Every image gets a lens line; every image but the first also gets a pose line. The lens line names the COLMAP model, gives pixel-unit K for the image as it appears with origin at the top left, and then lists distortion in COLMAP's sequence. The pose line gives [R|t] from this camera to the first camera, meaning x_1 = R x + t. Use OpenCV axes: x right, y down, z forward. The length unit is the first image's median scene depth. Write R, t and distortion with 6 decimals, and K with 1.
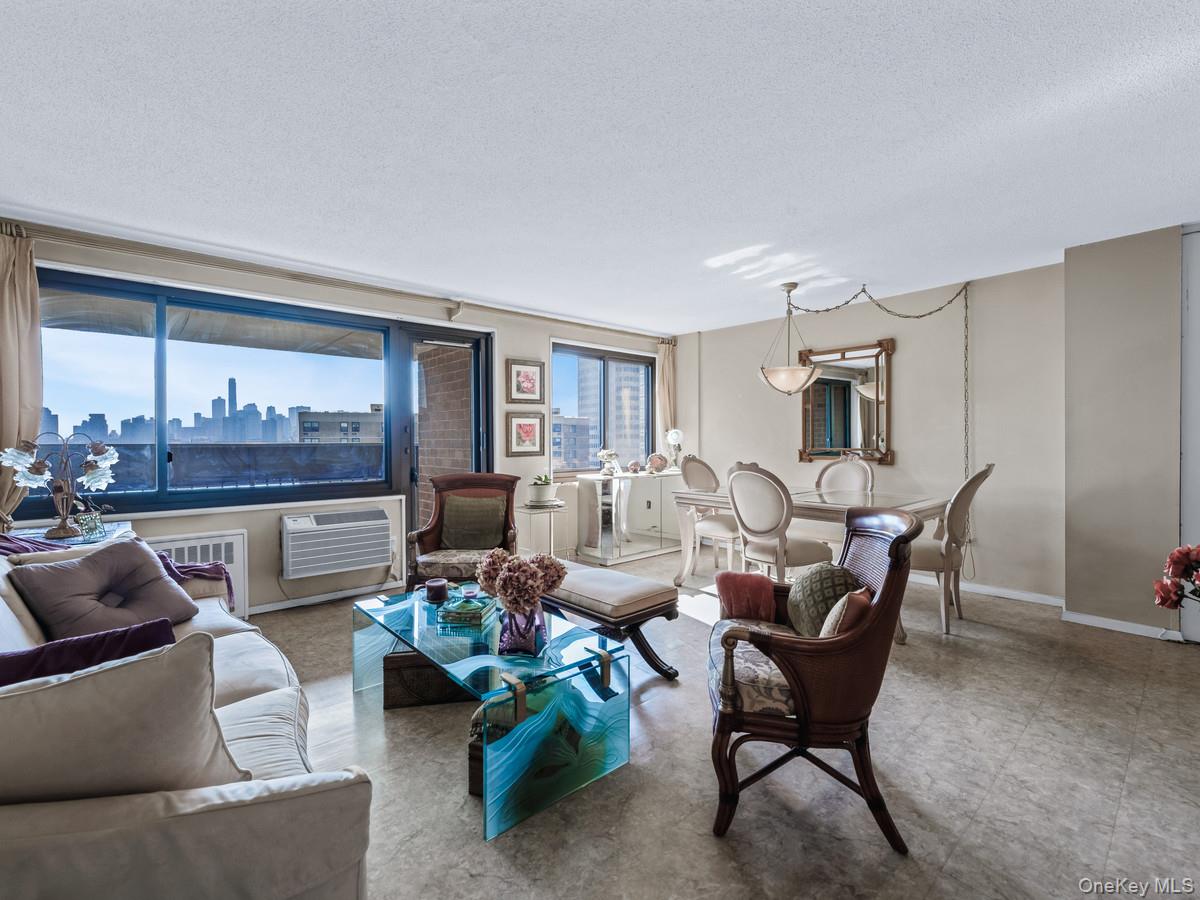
lens RADIAL K [[527.4, 0, 600.0], [0, 527.4, 450.0], [0, 0, 1]] dist [0.016149, 0.000075]
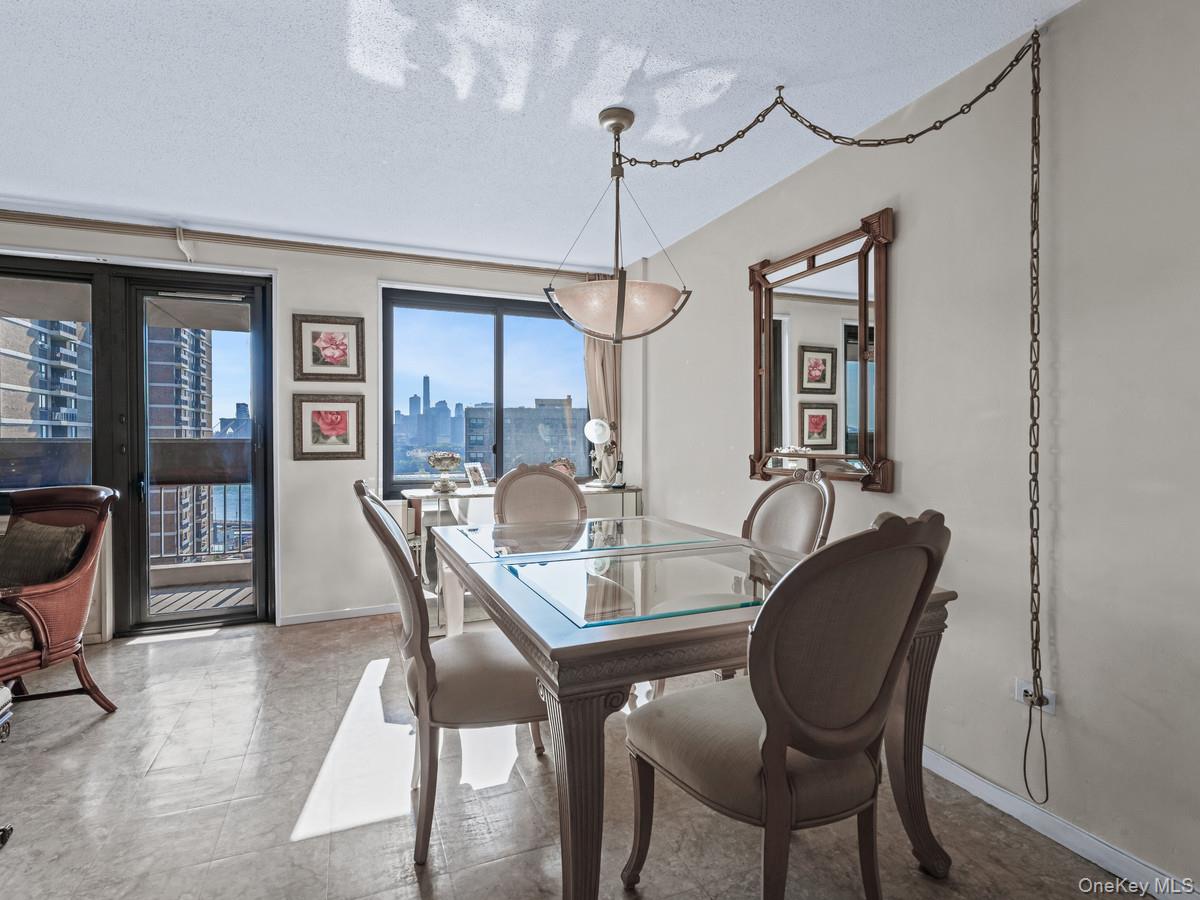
lens RADIAL K [[596.5, 0, 600.0], [0, 596.5, 450.0], [0, 0, 1]] dist [-0.000346, 0.000349]
pose [[0.950273, 0.008966, -0.311289, 0.427535], [-0.008276, 0.999959, 0.003537, -0.005723], [0.311308, -0.000784, 0.950309, 0.395677]]
